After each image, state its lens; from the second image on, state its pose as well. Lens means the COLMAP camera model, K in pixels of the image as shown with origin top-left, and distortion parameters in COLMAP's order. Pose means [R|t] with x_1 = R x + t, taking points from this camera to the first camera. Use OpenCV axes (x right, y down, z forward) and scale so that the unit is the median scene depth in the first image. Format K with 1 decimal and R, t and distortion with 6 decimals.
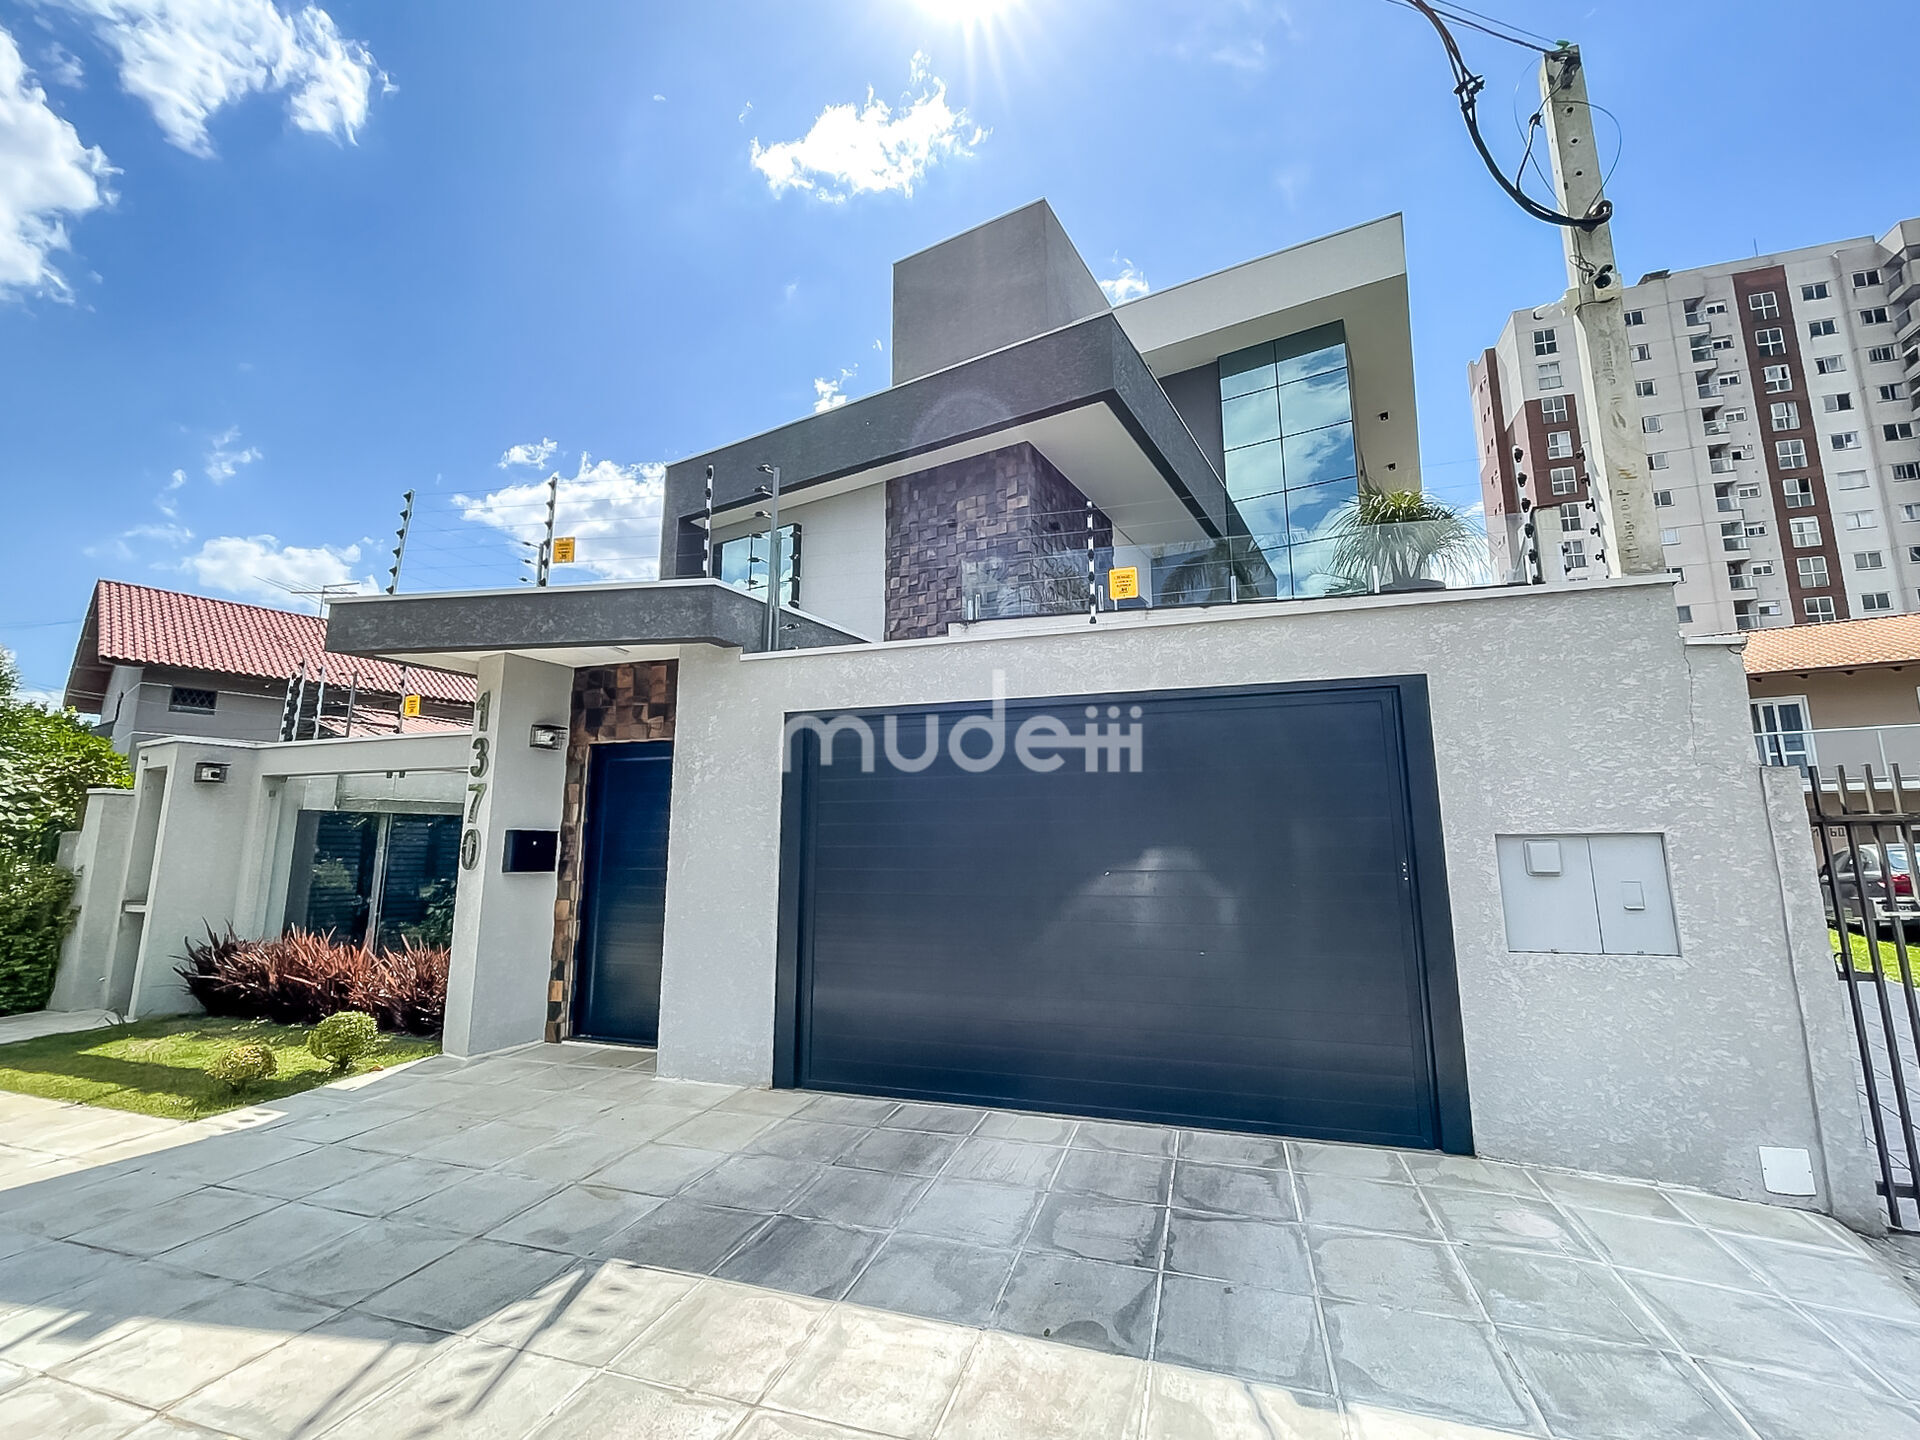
lens RADIAL K [[801.4, 0, 969.8], [0, 801.4, 717.8], [0, 0, 1]] dist [-0.002869, 0.000227]
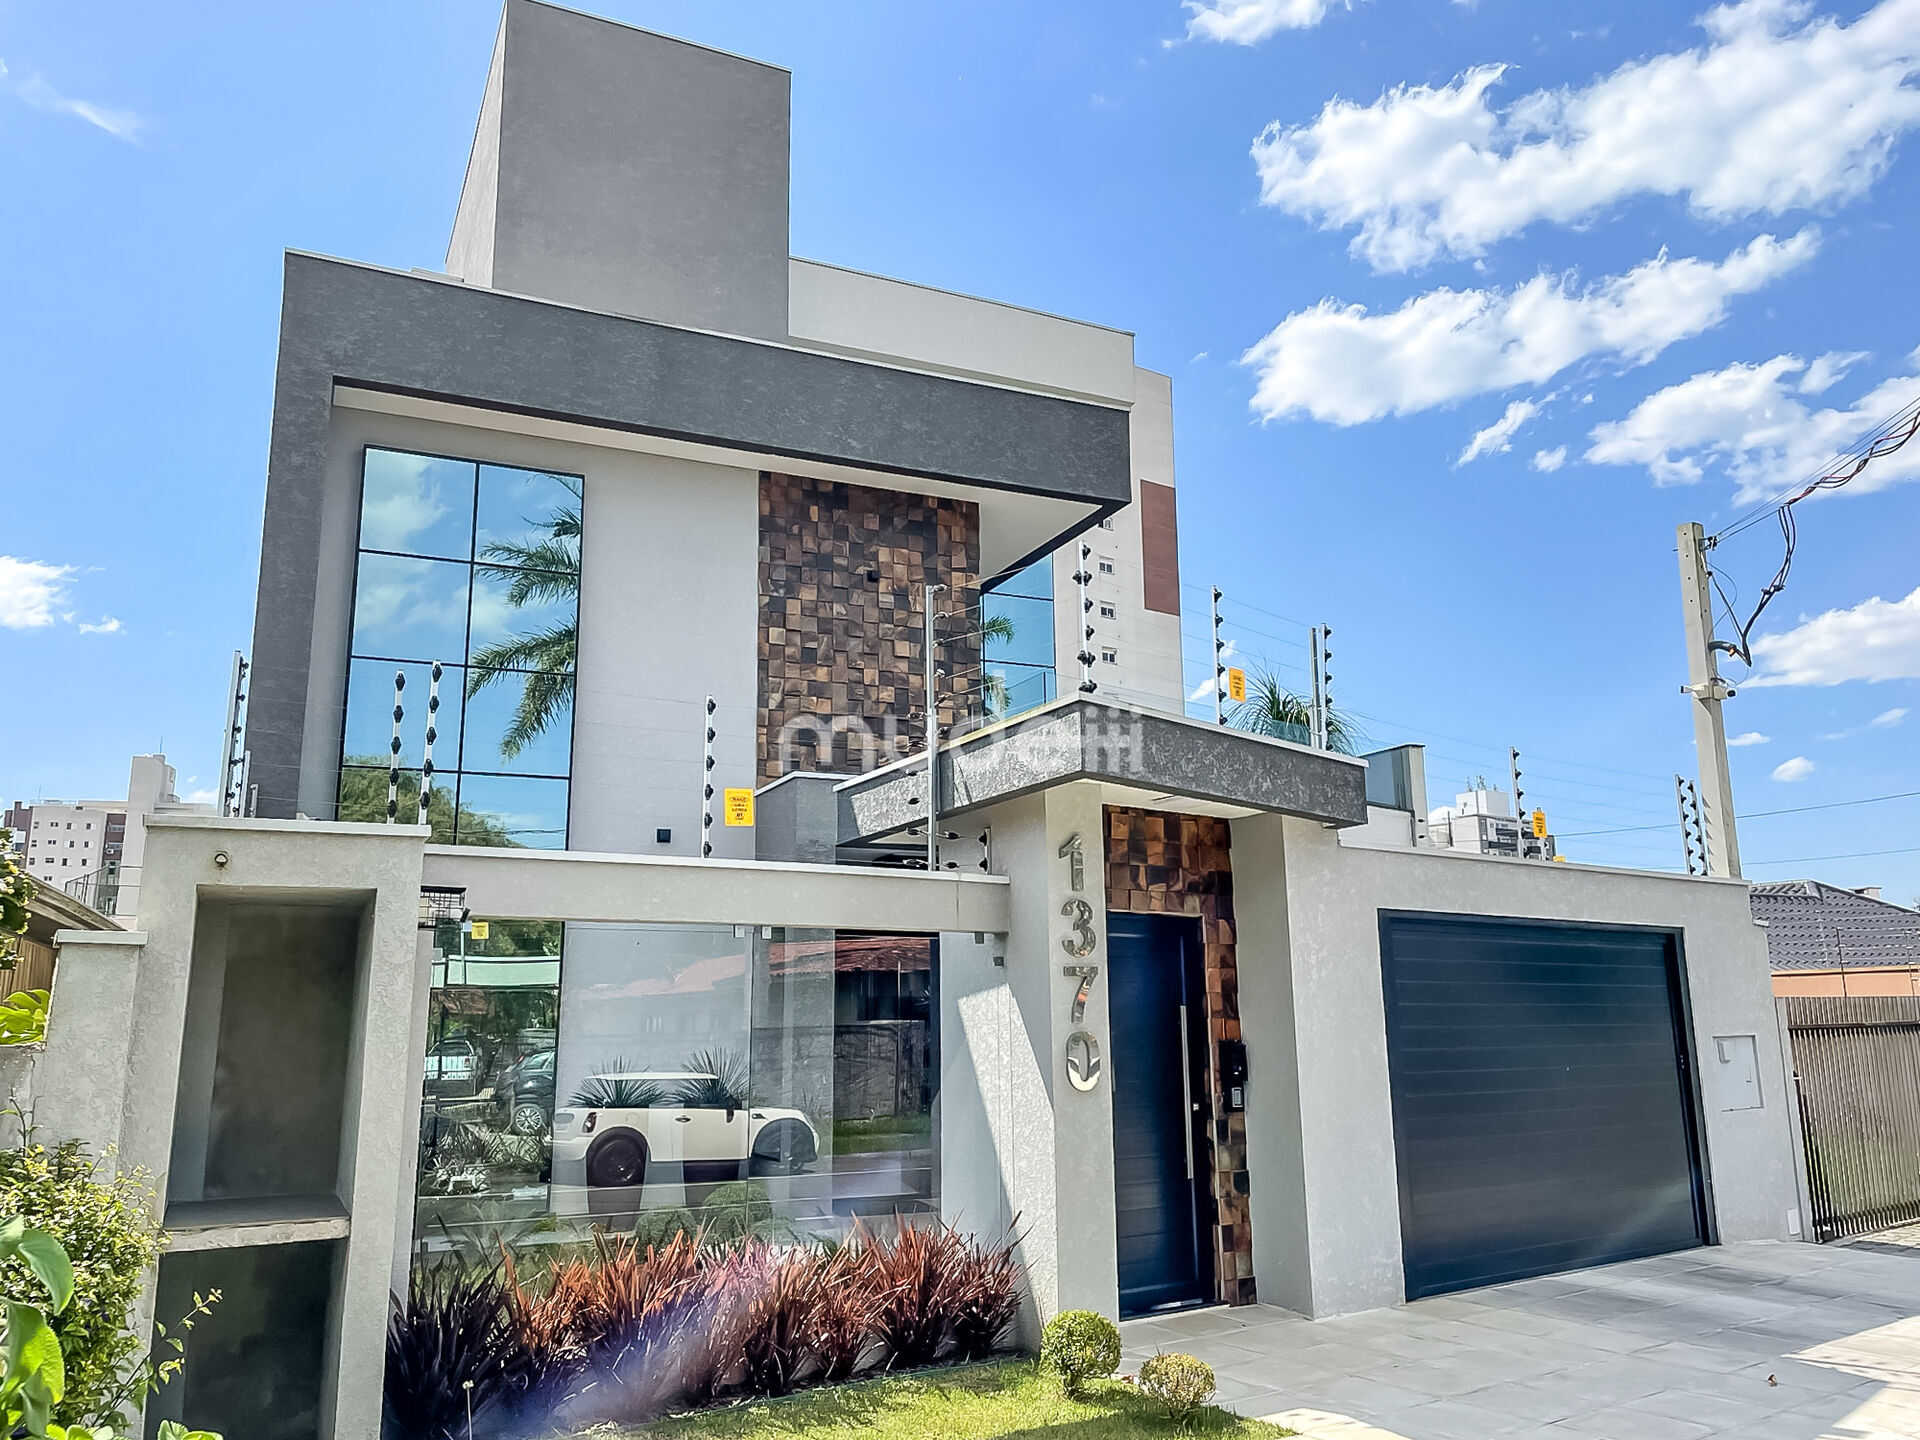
lens RADIAL K [[1453.2, 0, 960.0], [0, 1453.2, 720.0], [0, 0, 1]] dist [0.114481, -0.136729]
pose [[0.578485, 0.160357, 0.799775, -1.001935], [-0.120709, 0.986520, -0.110490, 0.013181], [-0.806712, -0.032623, 0.590044, 0.189008]]
